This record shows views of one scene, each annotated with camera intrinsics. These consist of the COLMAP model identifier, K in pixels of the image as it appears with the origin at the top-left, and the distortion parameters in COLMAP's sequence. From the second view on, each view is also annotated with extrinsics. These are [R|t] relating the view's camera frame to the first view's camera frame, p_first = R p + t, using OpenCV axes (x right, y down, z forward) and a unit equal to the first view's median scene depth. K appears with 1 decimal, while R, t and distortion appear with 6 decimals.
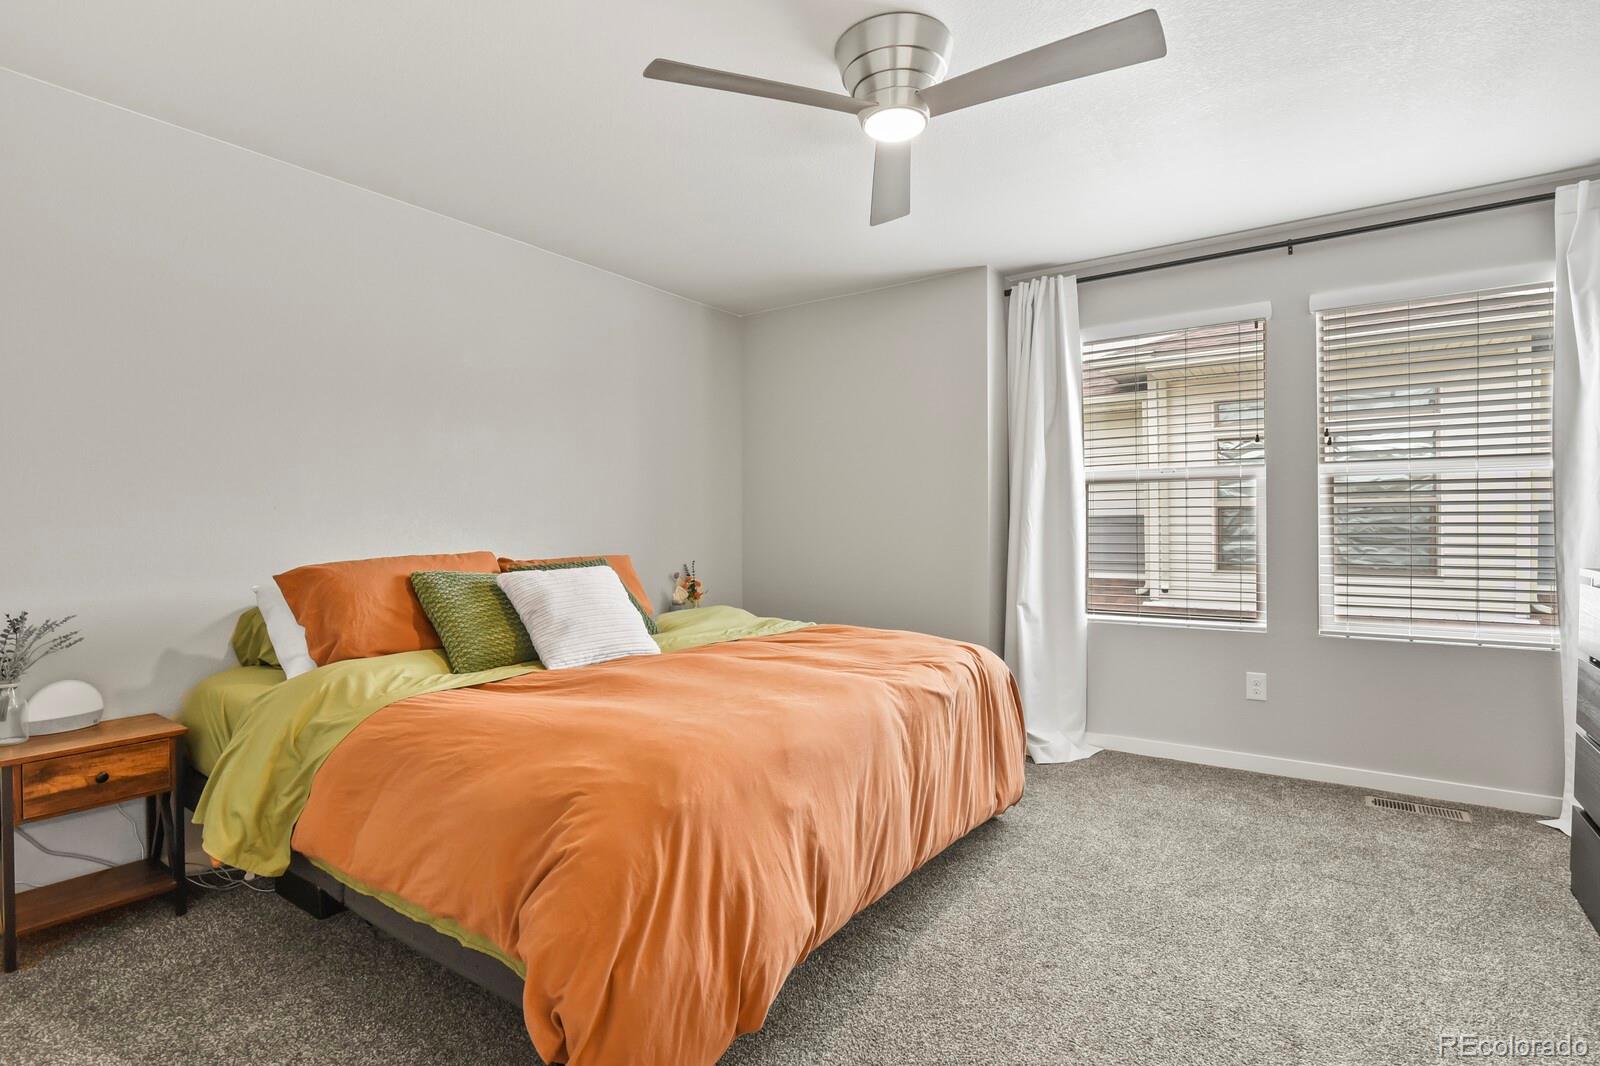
lens RADIAL K [[775.4, 0, 802.4], [0, 775.4, 530.5], [0, 0, 1]] dist [-0.002409, -0.006892]
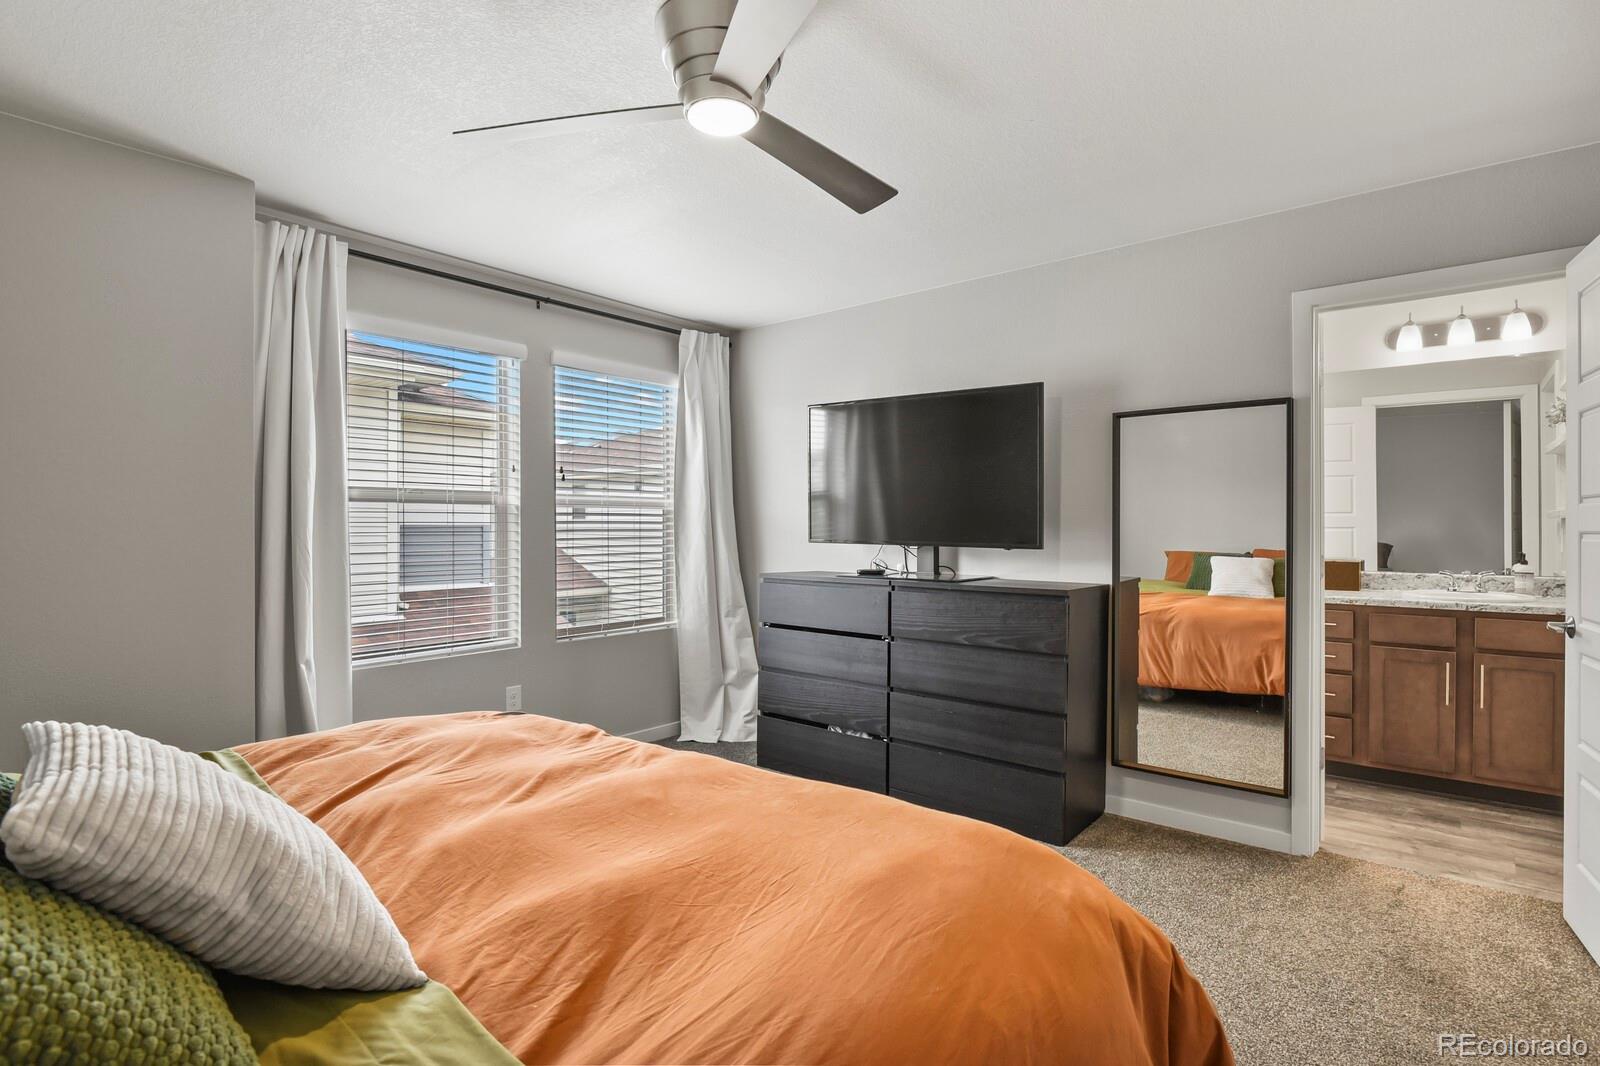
lens RADIAL K [[775.4, 0, 801.5], [0, 775.4, 530.7], [0, 0, 1]] dist [-0.002409, -0.006892]
pose [[0.081327, -0.002776, 0.996684, -0.451506], [0.007854, 0.999967, 0.002144, -0.034068], [-0.996657, 0.007654, 0.081346, 0.521867]]
